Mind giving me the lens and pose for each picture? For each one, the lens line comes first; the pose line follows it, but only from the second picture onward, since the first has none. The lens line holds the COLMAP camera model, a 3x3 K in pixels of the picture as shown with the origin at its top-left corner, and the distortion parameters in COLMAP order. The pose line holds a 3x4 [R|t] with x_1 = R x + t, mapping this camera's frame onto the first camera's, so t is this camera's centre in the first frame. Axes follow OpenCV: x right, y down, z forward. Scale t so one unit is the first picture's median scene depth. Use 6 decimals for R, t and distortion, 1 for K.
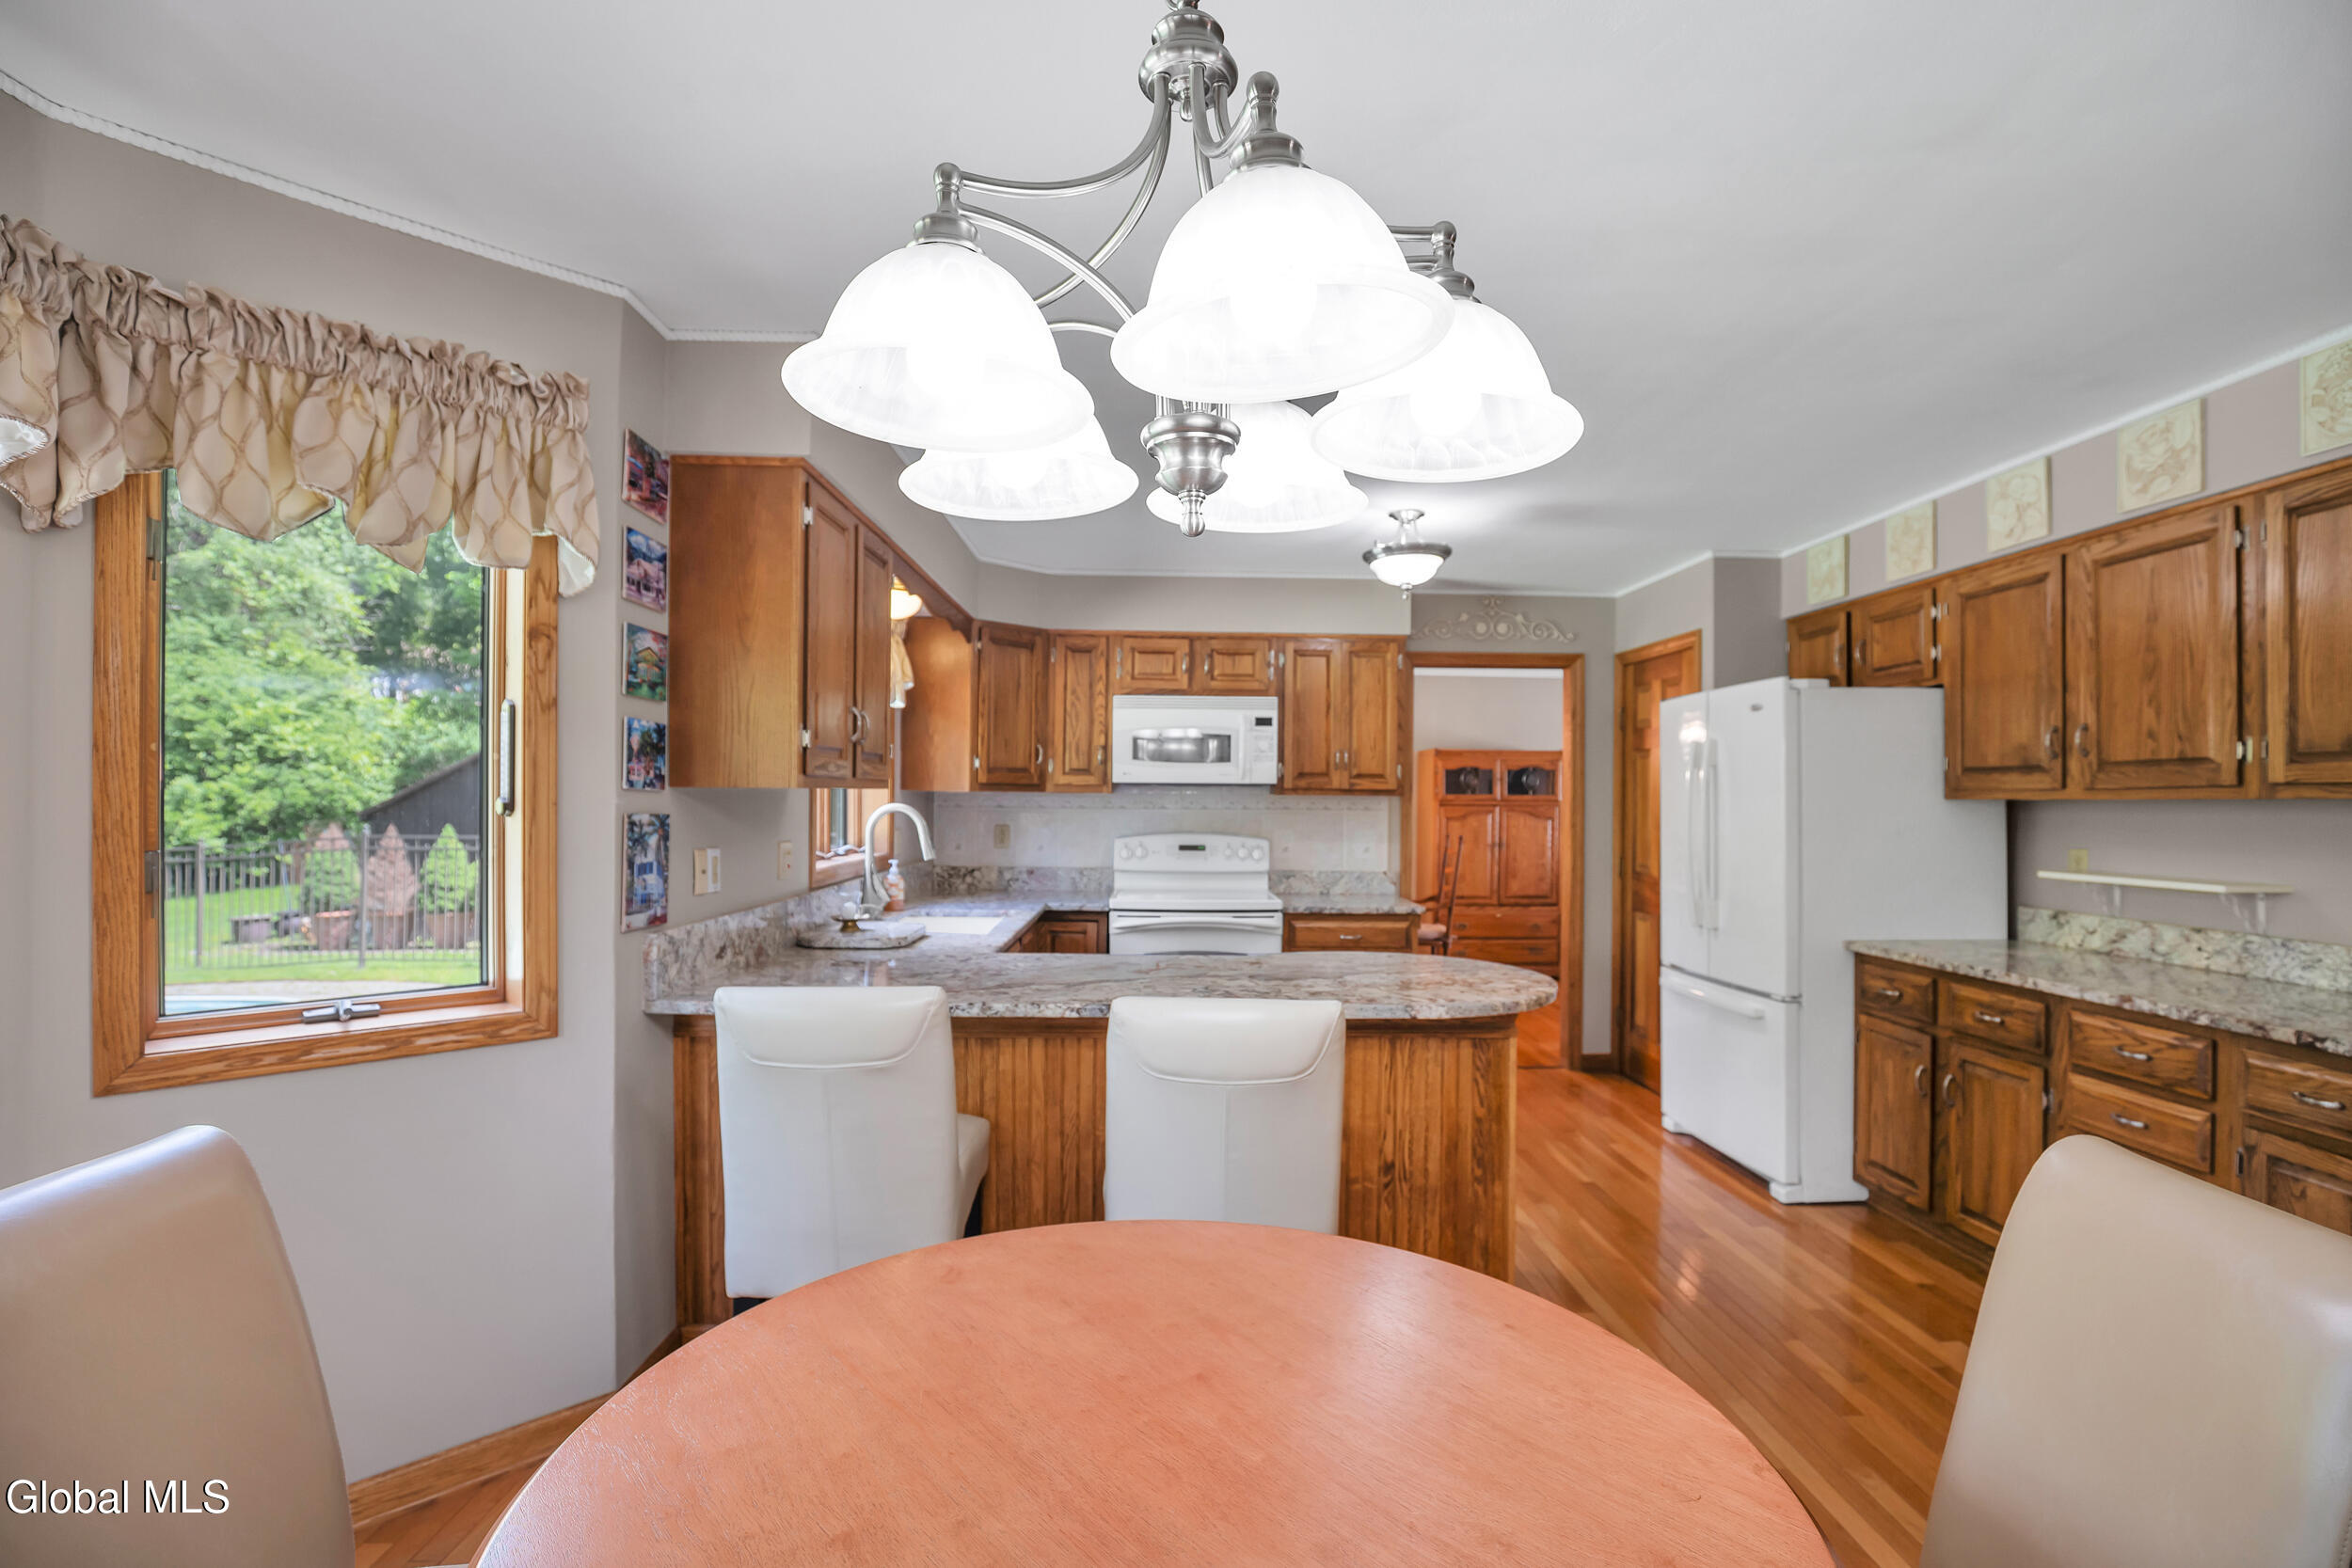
lens RADIAL K [[1092.7, 0, 1176.0], [0, 1092.7, 784.0], [0, 0, 1]] dist [-0.039221, -0.000018]
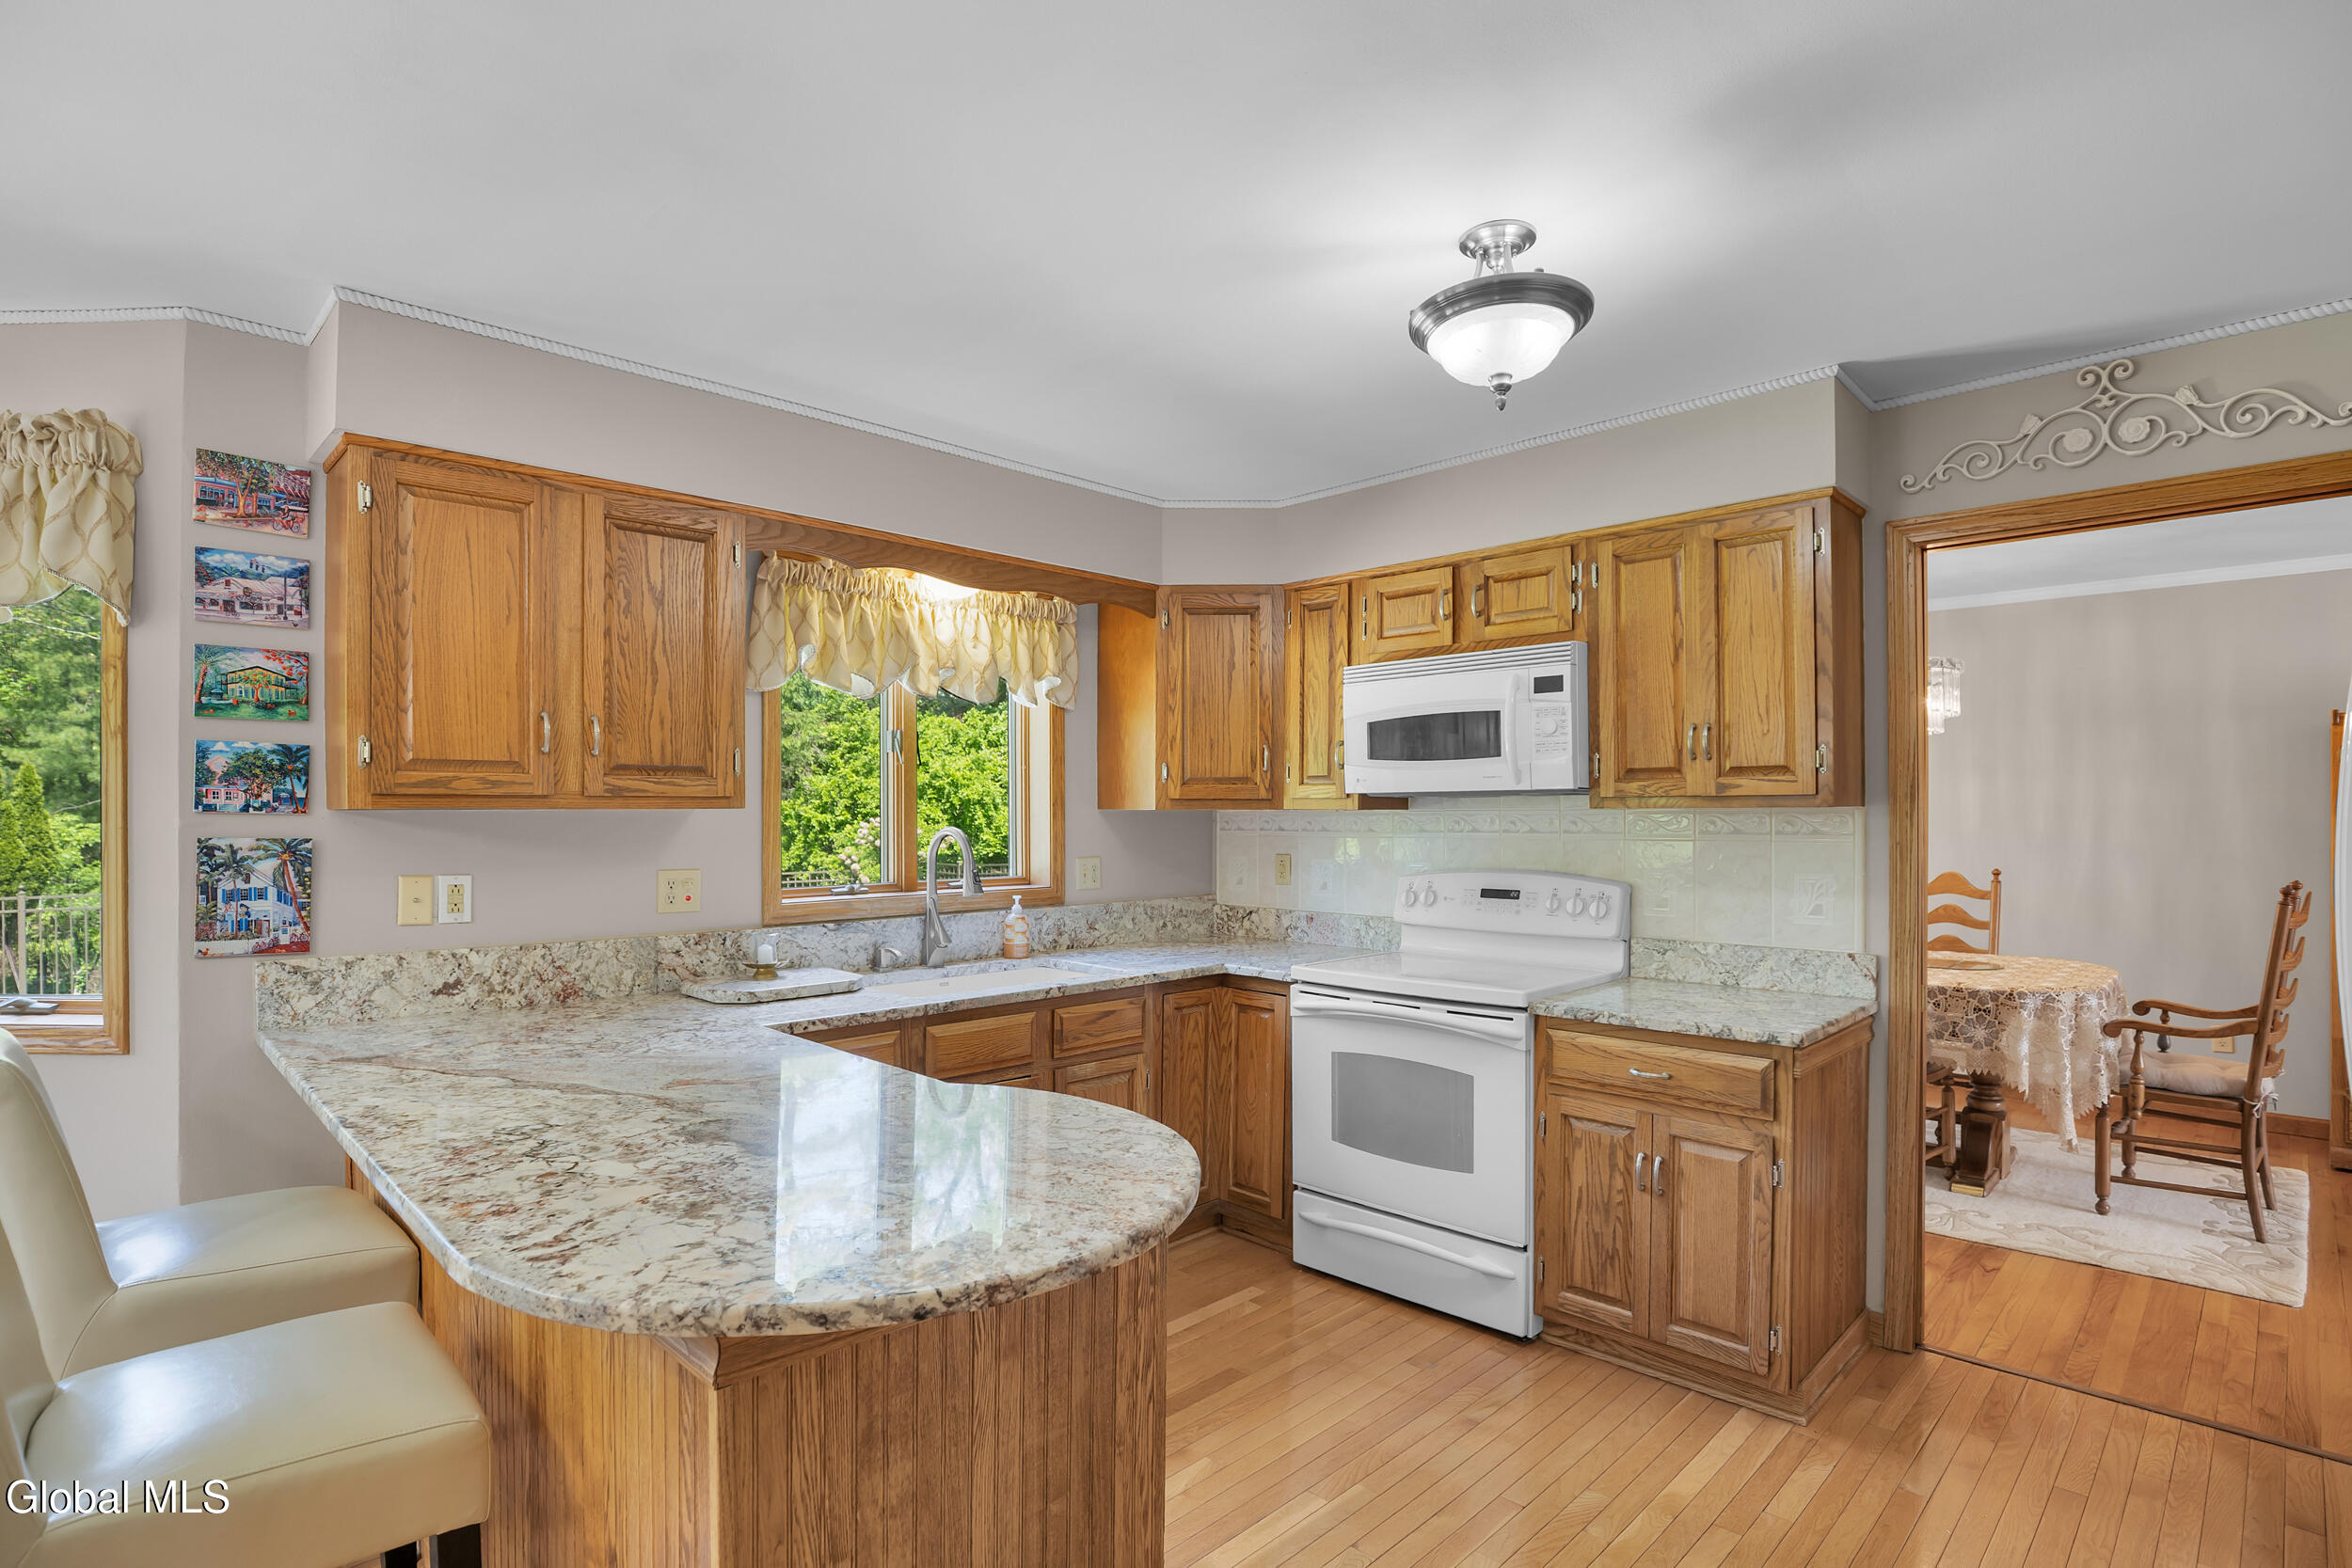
lens RADIAL K [[1141.7, 0, 1177.2], [0, 1141.7, 811.5], [0, 0, 1]] dist [-0.029984, 0.000064]
pose [[0.690209, -0.013033, -0.723493, 0.380383], [0.016677, 0.999859, -0.002101, 0.009177], [0.723418, -0.010616, 0.690329, 0.424572]]
